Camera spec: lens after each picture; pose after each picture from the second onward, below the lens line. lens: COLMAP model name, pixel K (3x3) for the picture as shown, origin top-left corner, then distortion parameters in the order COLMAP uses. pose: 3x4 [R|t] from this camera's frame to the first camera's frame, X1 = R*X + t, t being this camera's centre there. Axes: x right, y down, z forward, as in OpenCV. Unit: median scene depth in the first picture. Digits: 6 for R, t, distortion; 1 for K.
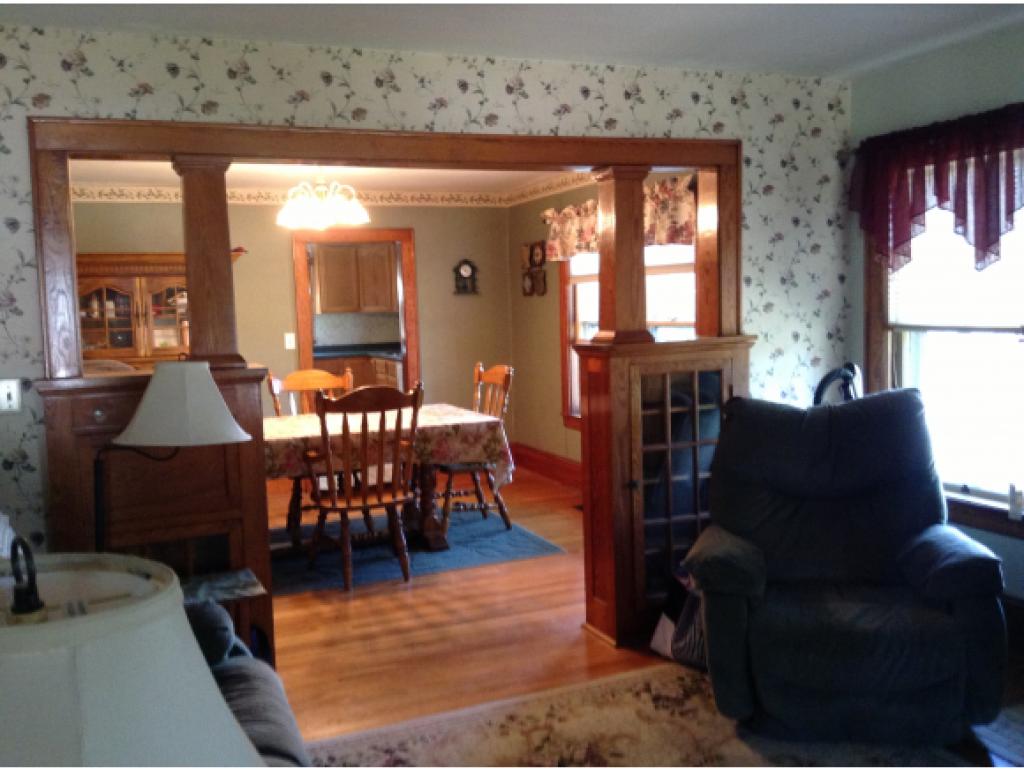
lens RADIAL K [[939.2, 0, 508.1], [0, 939.2, 392.9], [0, 0, 1]] dist [0.116653, -0.232567]
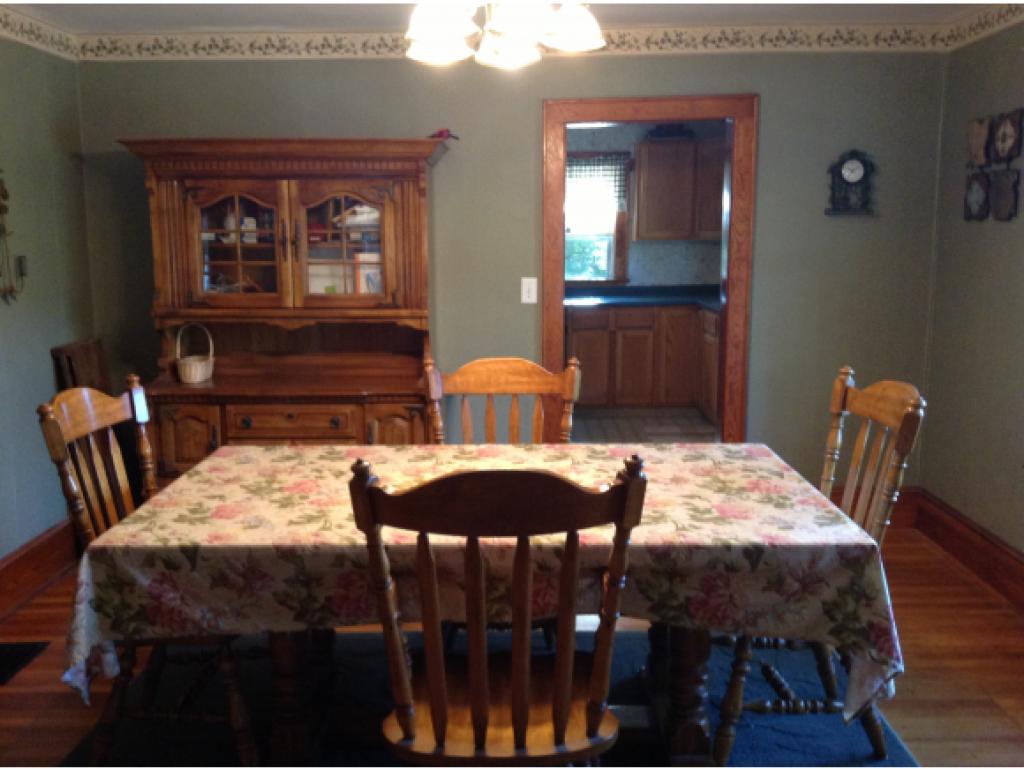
lens RADIAL K [[939.2, 0, 508.1], [0, 939.2, 392.9], [0, 0, 1]] dist [0.116653, -0.232567]
pose [[0.915388, 0.092115, -0.391892, 0.000382], [-0.059006, 0.993657, 0.095734, -0.050540], [0.398225, -0.064510, 0.915017, 0.477695]]
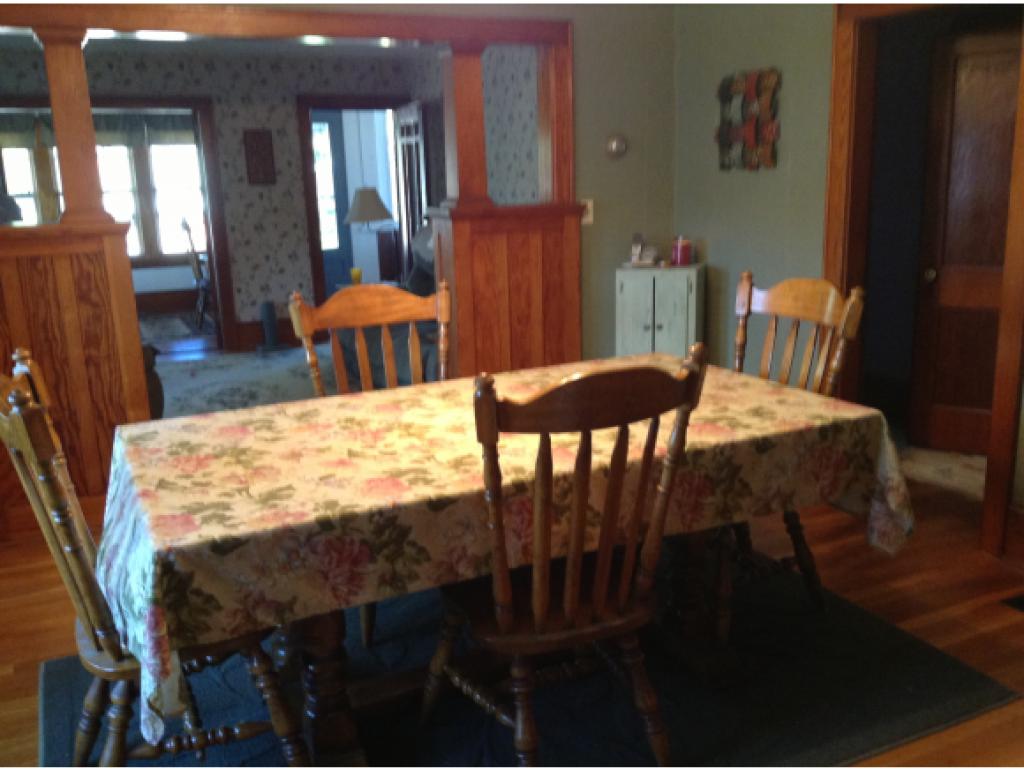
lens RADIAL K [[939.2, 0, 508.1], [0, 939.2, 392.9], [0, 0, 1]] dist [0.116653, -0.232567]
pose [[-0.996684, 0.077851, -0.023659, -0.162761], [0.065684, 0.941434, 0.330739, -0.109660], [0.048022, 0.328088, -0.943426, 1.208851]]
